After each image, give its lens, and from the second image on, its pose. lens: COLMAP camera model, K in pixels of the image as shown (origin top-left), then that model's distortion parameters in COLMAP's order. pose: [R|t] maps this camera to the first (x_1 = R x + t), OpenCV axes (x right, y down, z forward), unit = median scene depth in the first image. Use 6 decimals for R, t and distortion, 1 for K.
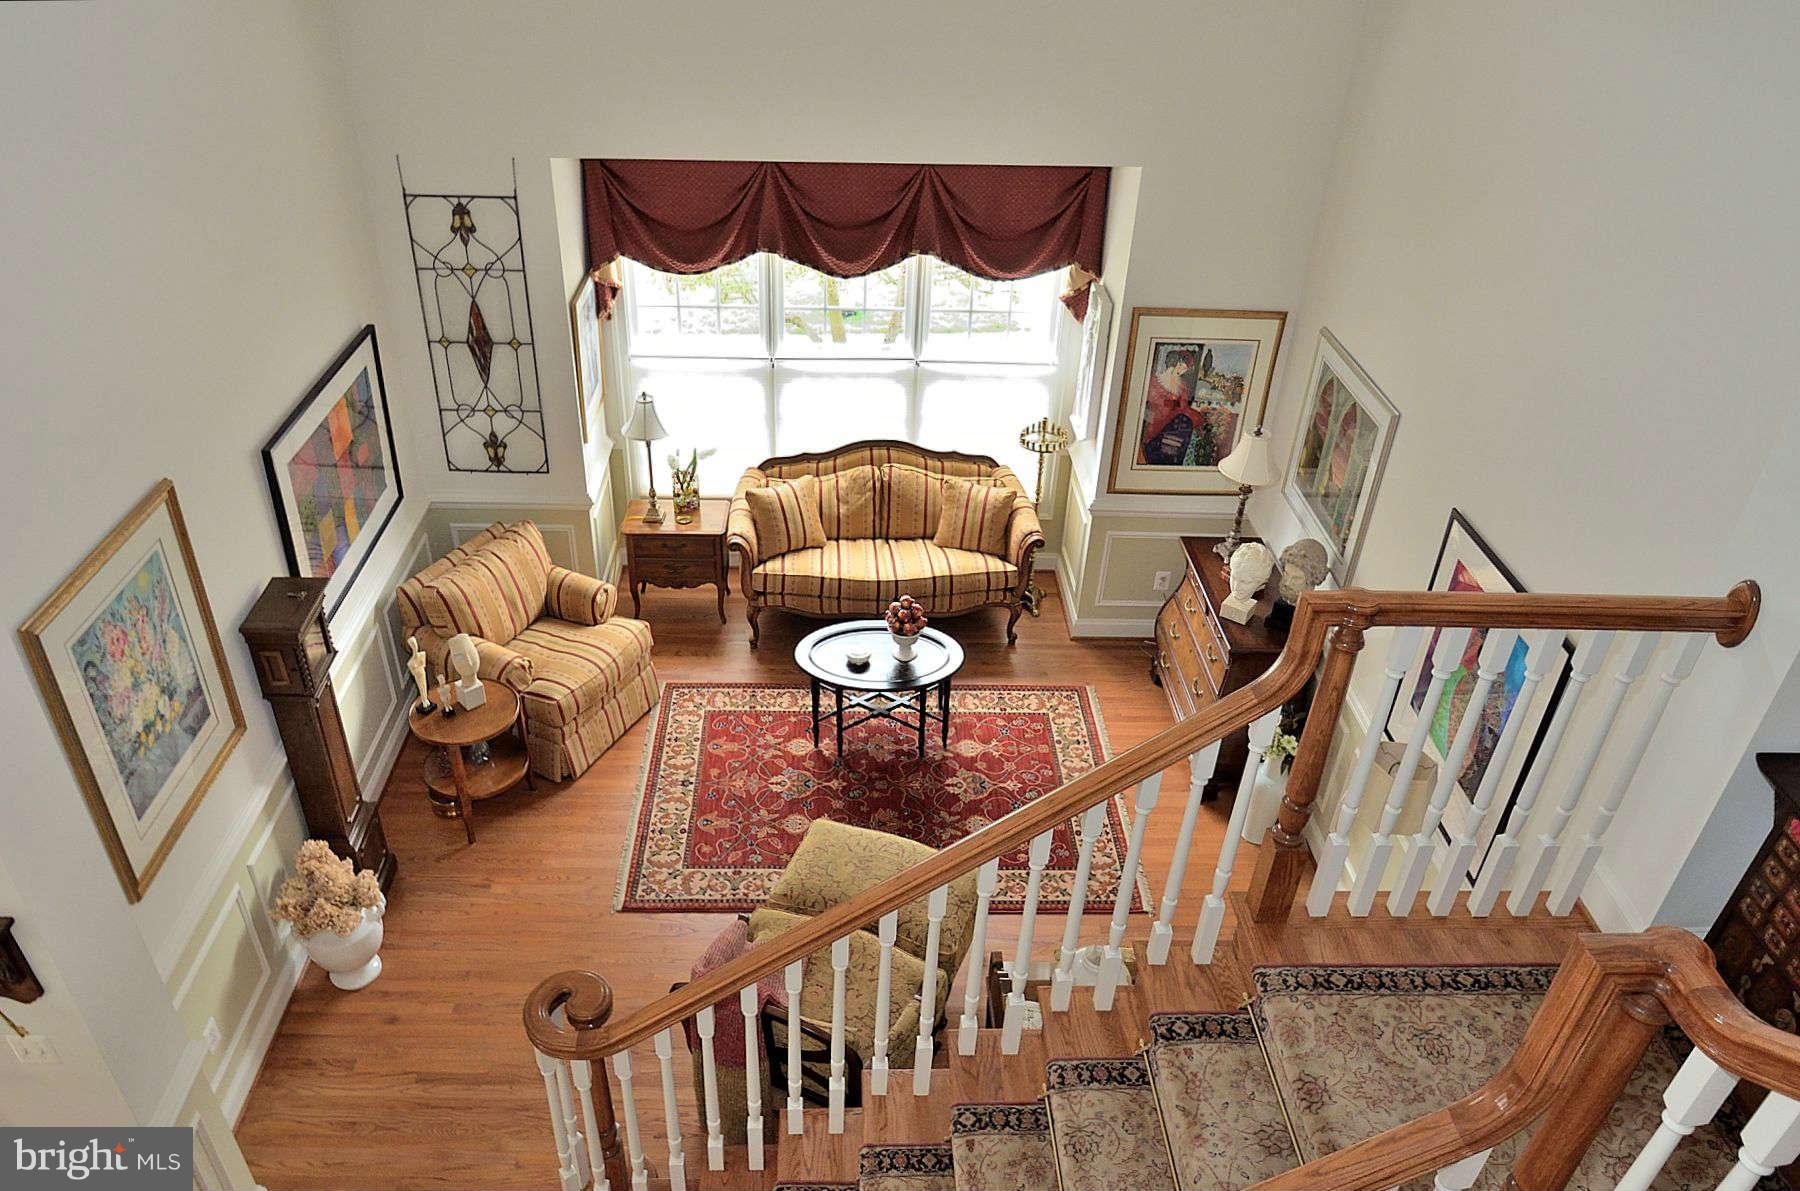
lens RADIAL K [[1415.9, 0, 901.4], [0, 1415.9, 593.5], [0, 0, 1]] dist [-0.044299, -0.000593]
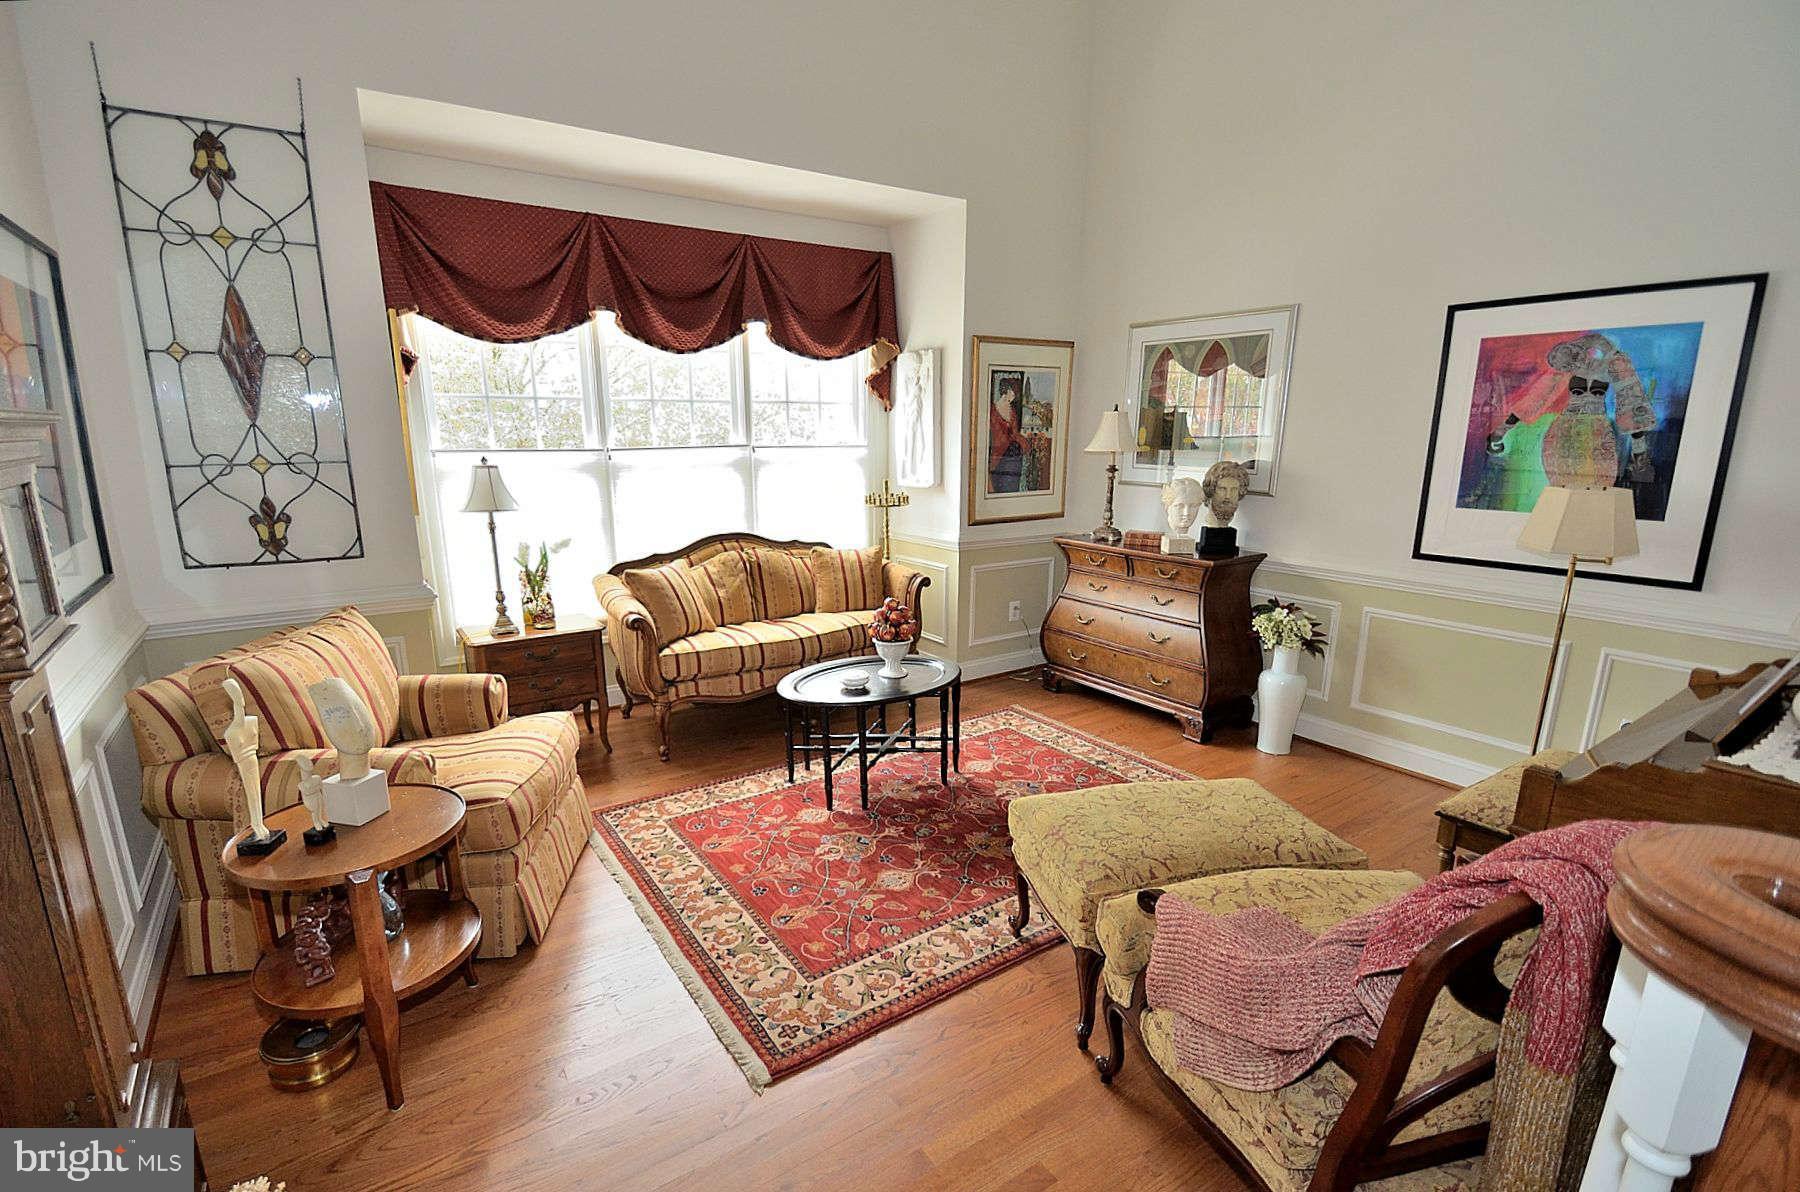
lens RADIAL K [[856.6, 0, 900.0], [0, 856.6, 596.0], [0, 0, 1]] dist [0.017108, -0.020399]
pose [[0.833751, -0.144097, 0.533005, -0.259641], [0.322006, 0.911078, -0.257389, 0.132055], [-0.448521, 0.386229, 0.806013, 0.540765]]
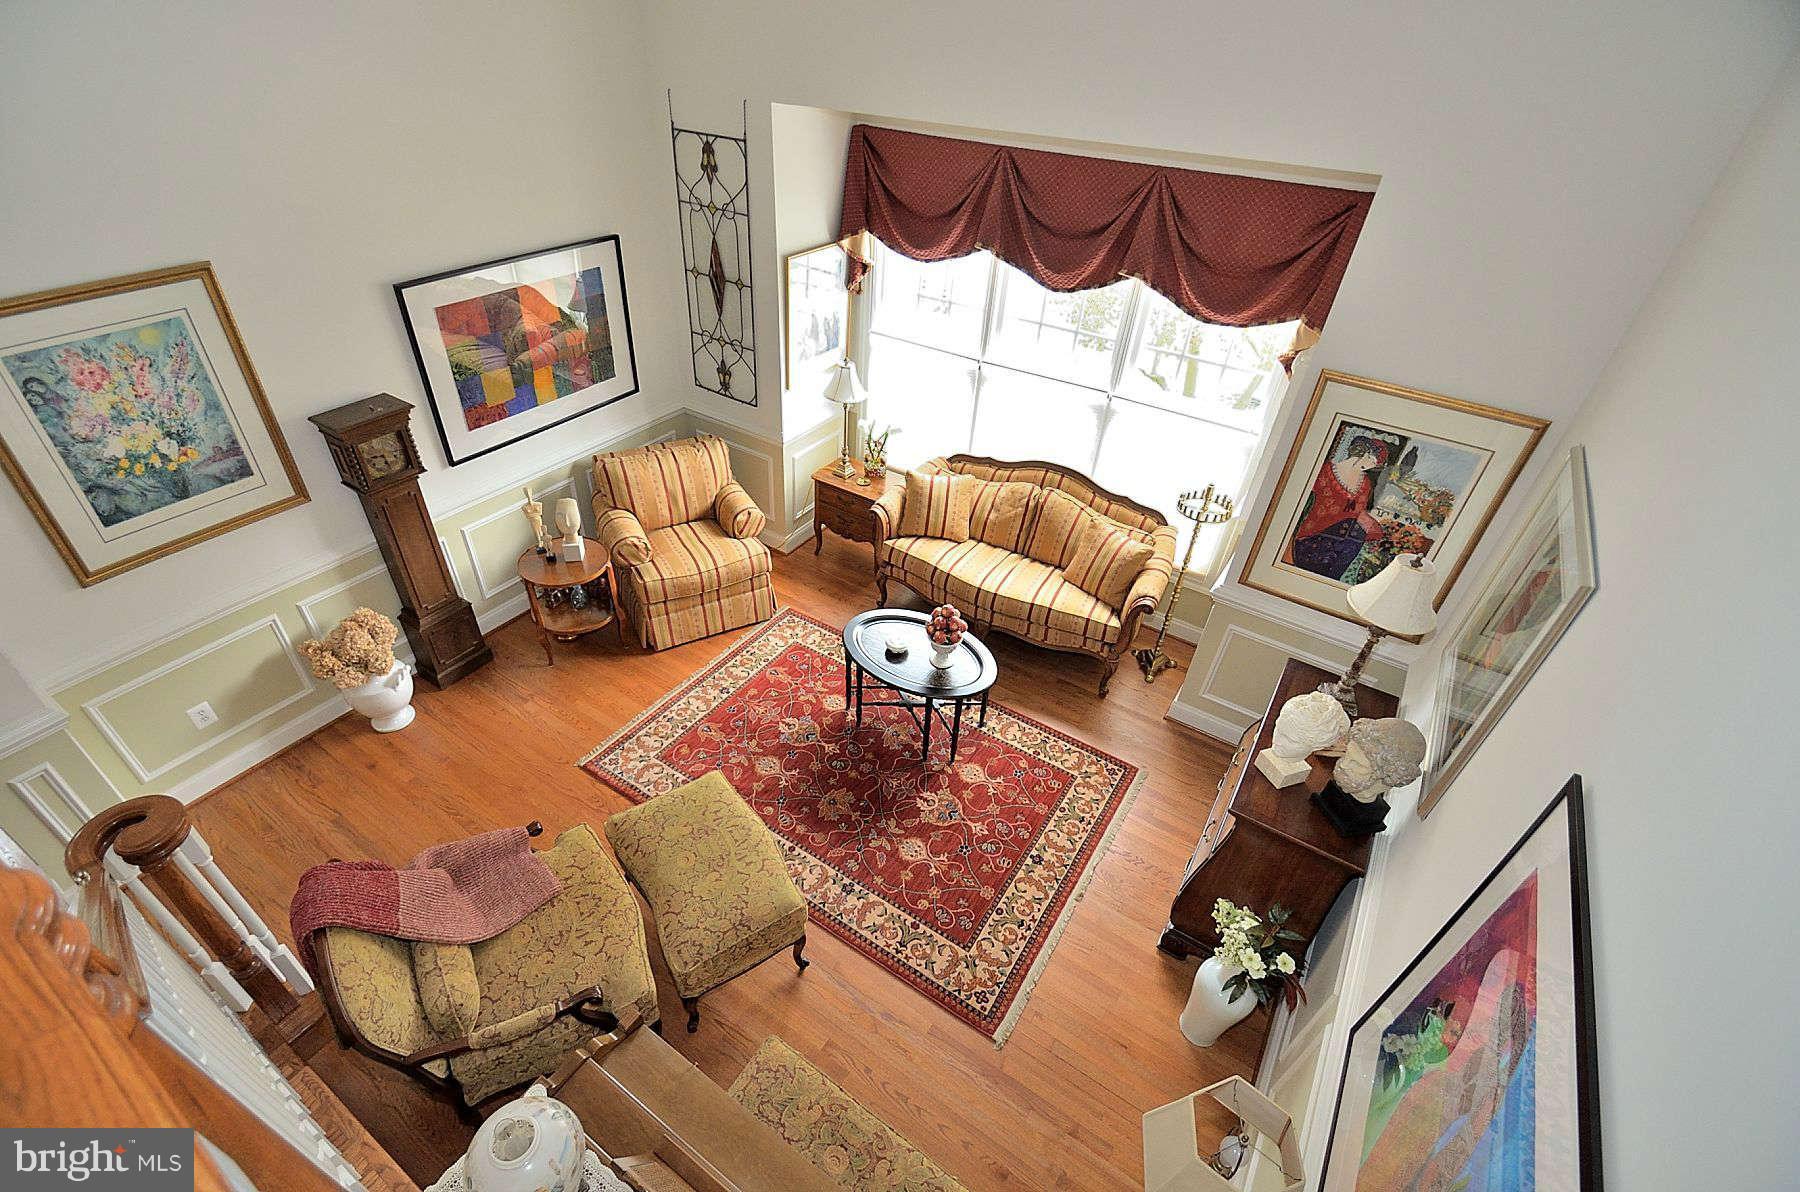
lens RADIAL K [[841.3, 0, 853.1], [0, 841.3, 620.7], [0, 0, 1]] dist [0.000907, -0.000269]
pose [[0.798117, 0.358776, -0.484034, 0.224696], [-0.324374, 0.932874, 0.156610, -0.054919], [0.507731, 0.032015, 0.860921, 0.438928]]
